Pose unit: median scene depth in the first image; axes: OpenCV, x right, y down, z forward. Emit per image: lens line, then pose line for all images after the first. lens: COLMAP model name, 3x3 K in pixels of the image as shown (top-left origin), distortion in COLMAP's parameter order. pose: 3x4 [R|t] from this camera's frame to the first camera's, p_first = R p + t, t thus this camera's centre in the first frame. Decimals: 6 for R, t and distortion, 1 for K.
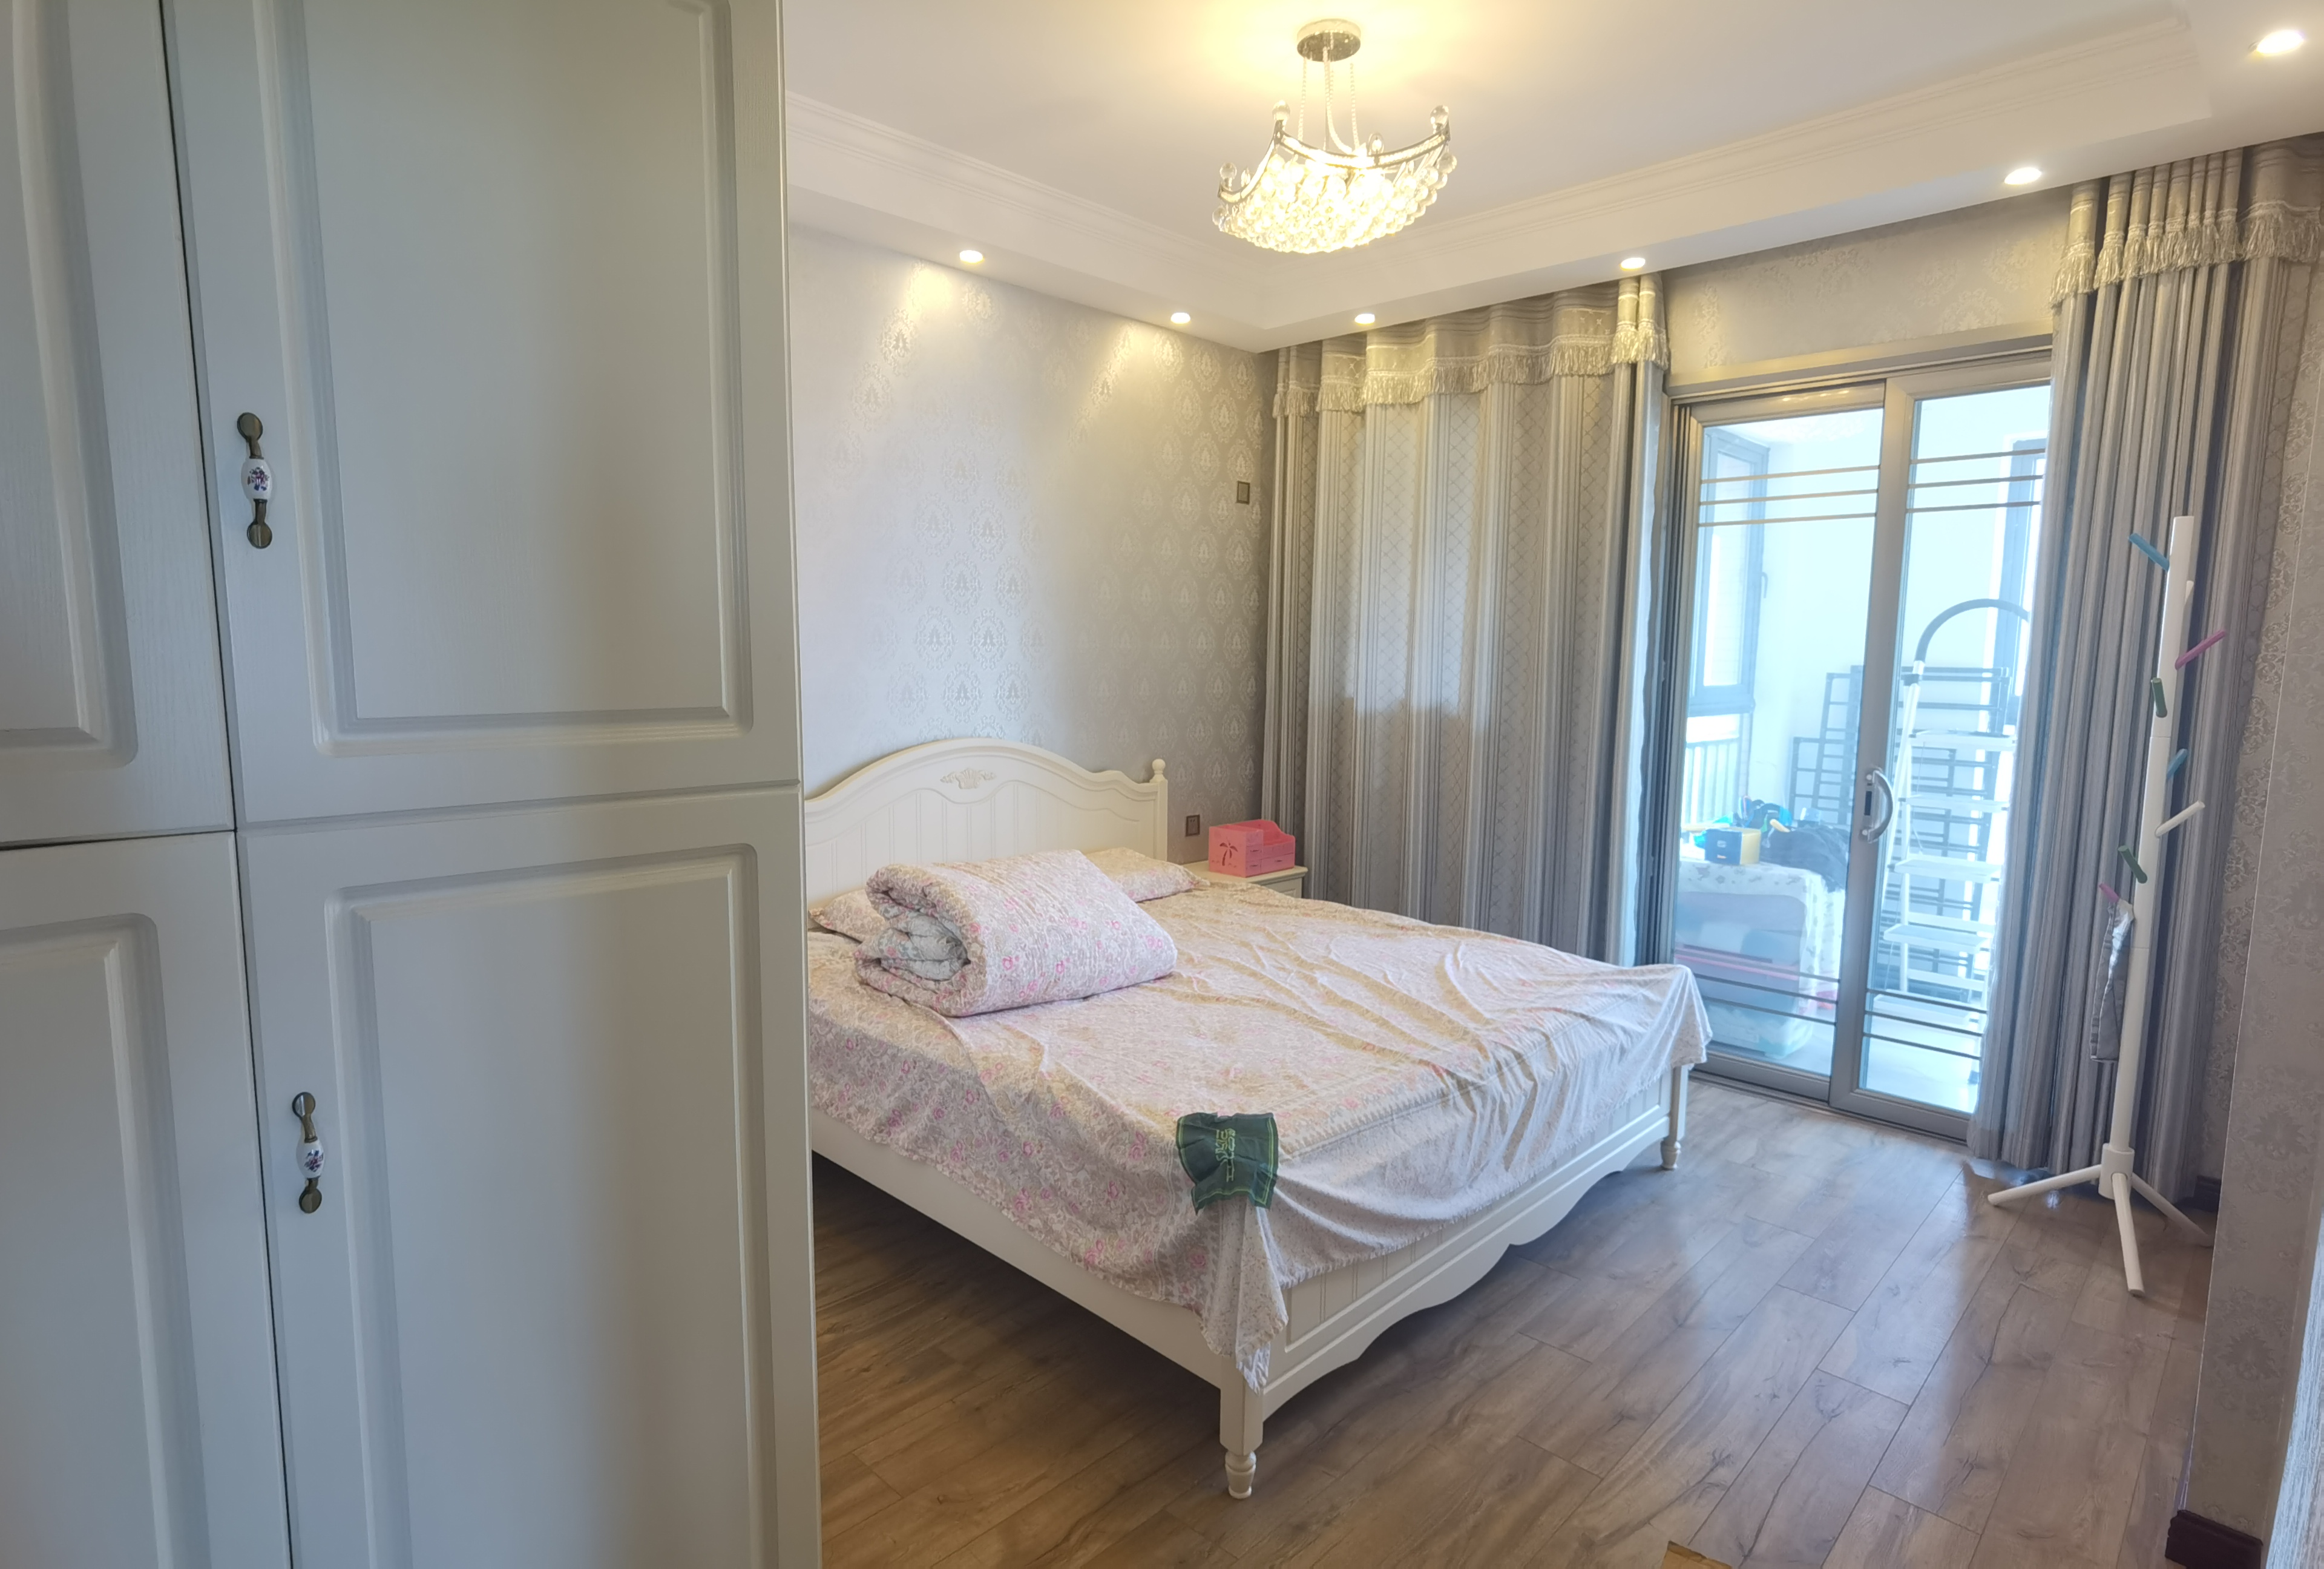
lens RADIAL K [[1199.2, 0, 1162.0], [0, 1199.2, 784.5], [0, 0, 1]] dist [0.107242, -0.000178]
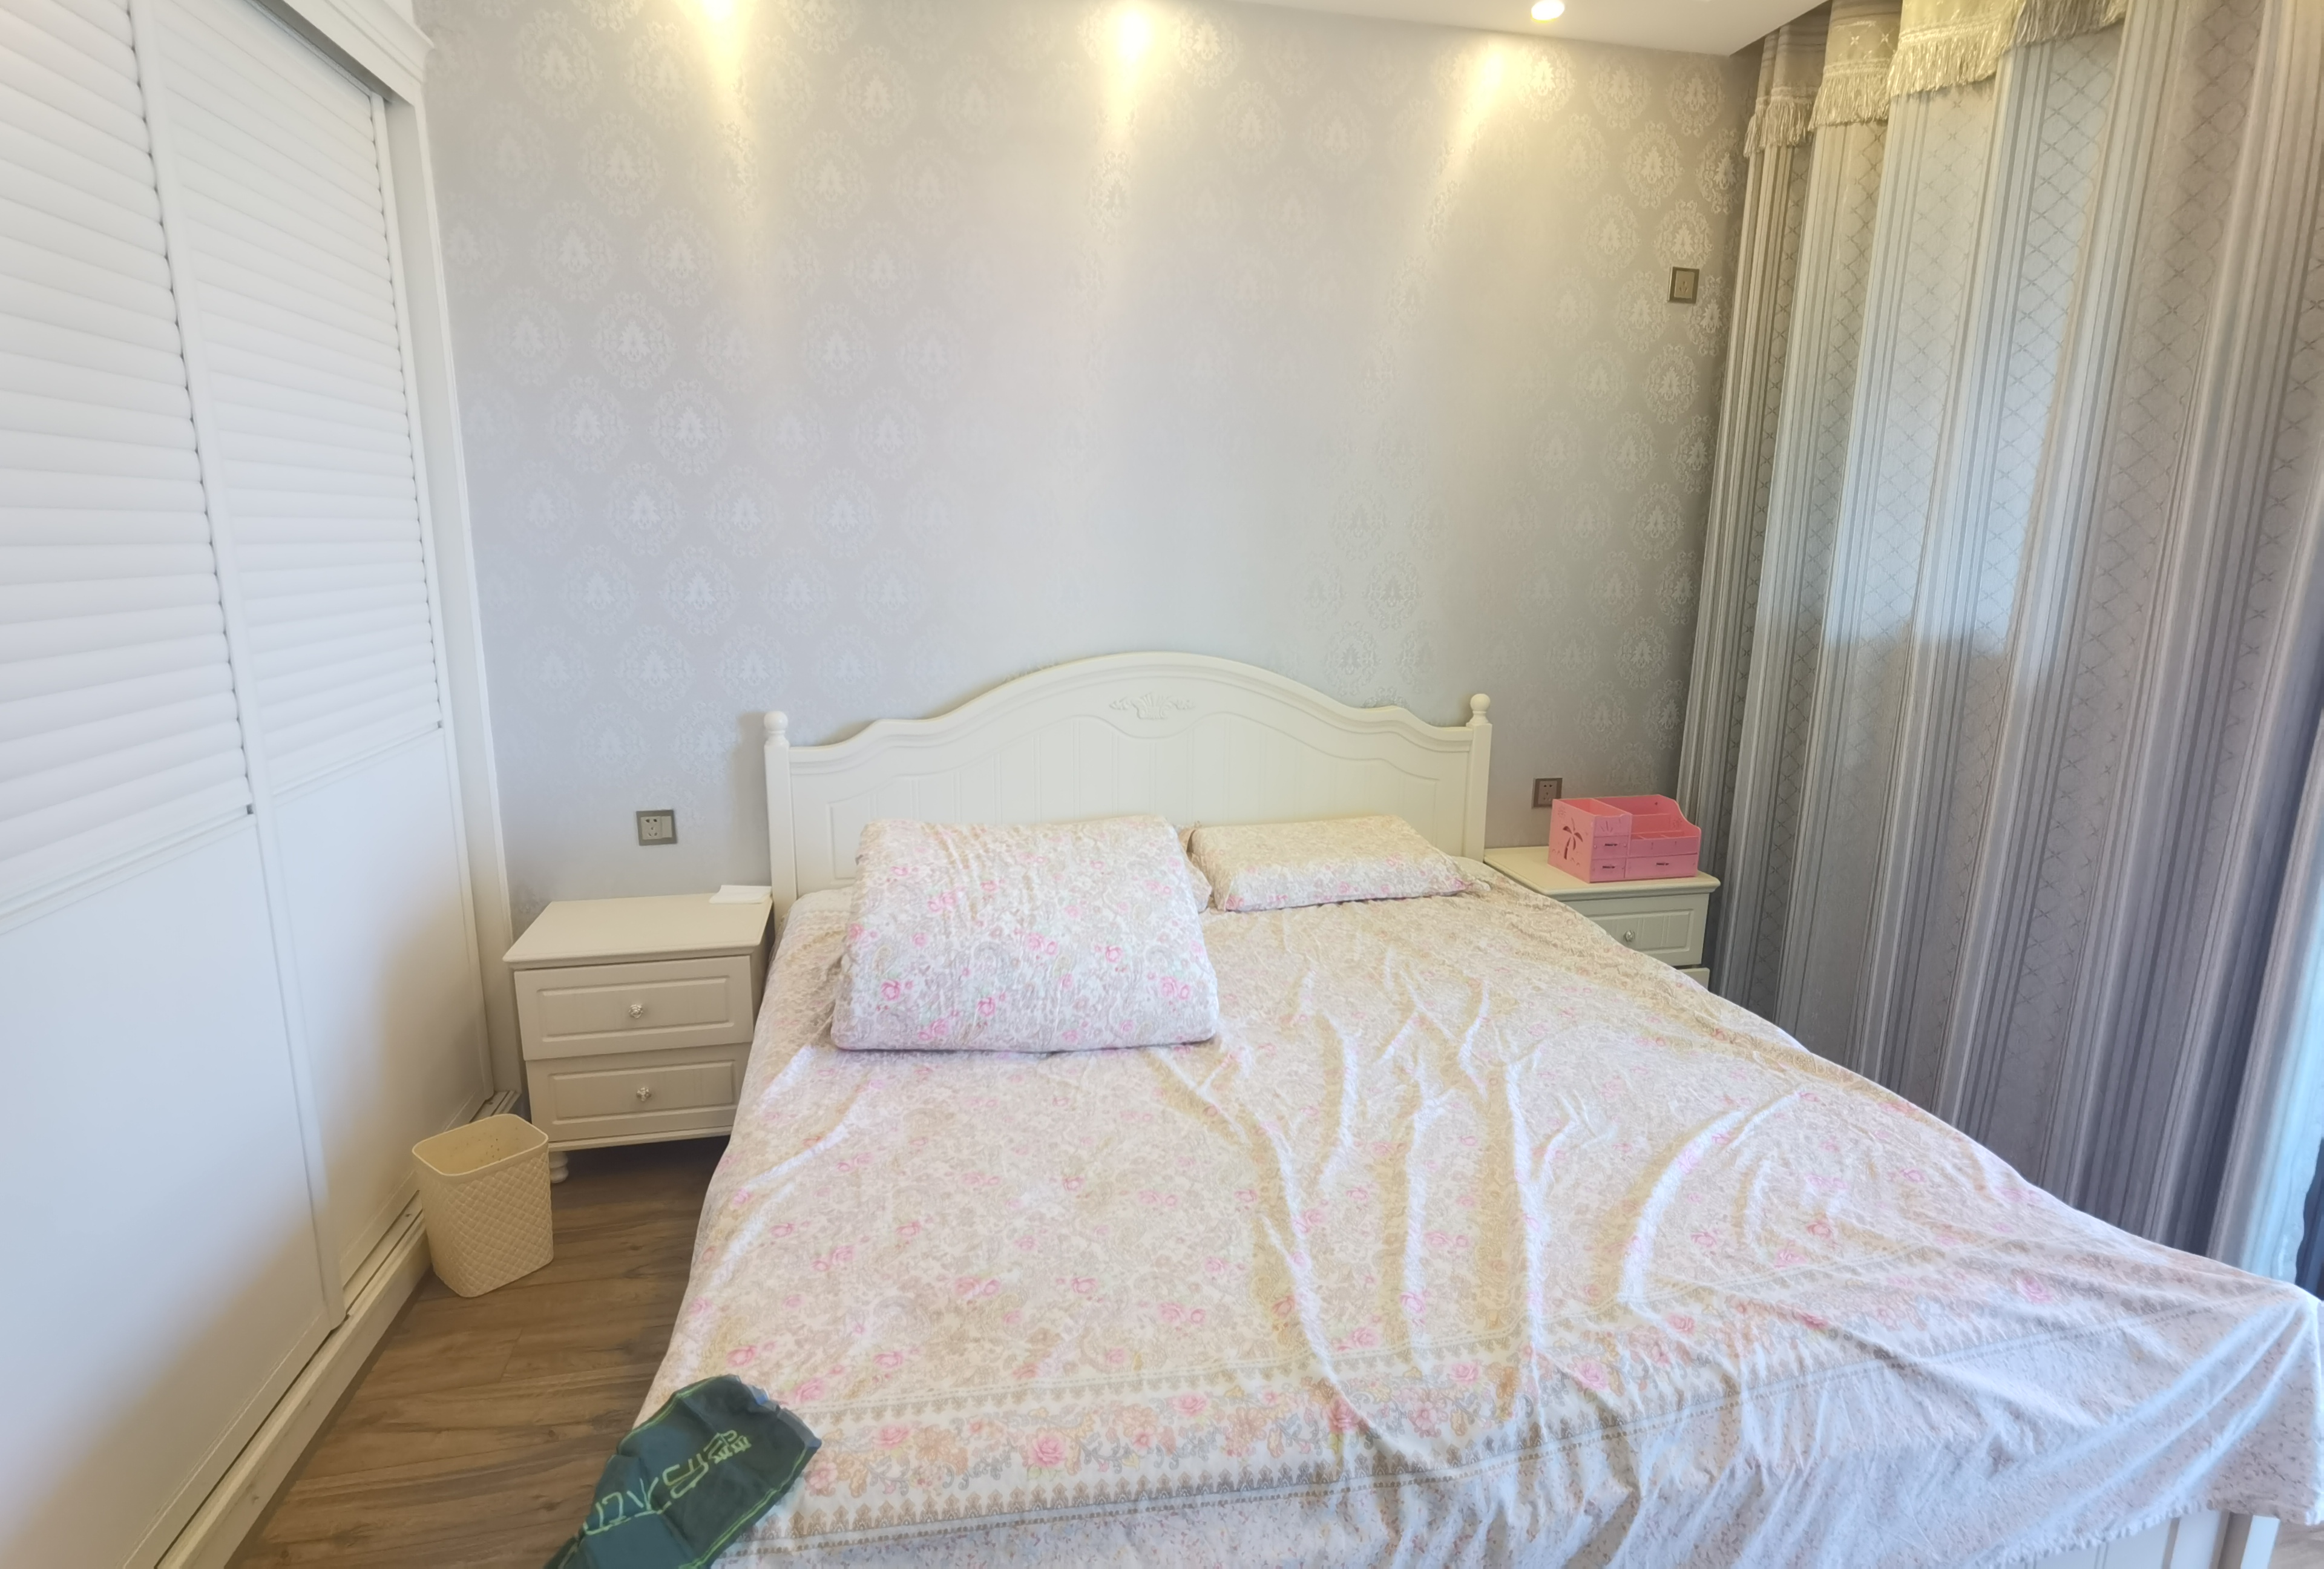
lens RADIAL K [[1210.8, 0, 1160.5], [0, 1210.8, 773.0], [0, 0, 1]] dist [-0.011004, 0.030946]
pose [[0.841996, 0.109374, -0.528280, 0.281711], [-0.066790, 0.992833, 0.099102, -0.041576], [0.535333, -0.048160, 0.843267, 0.413305]]
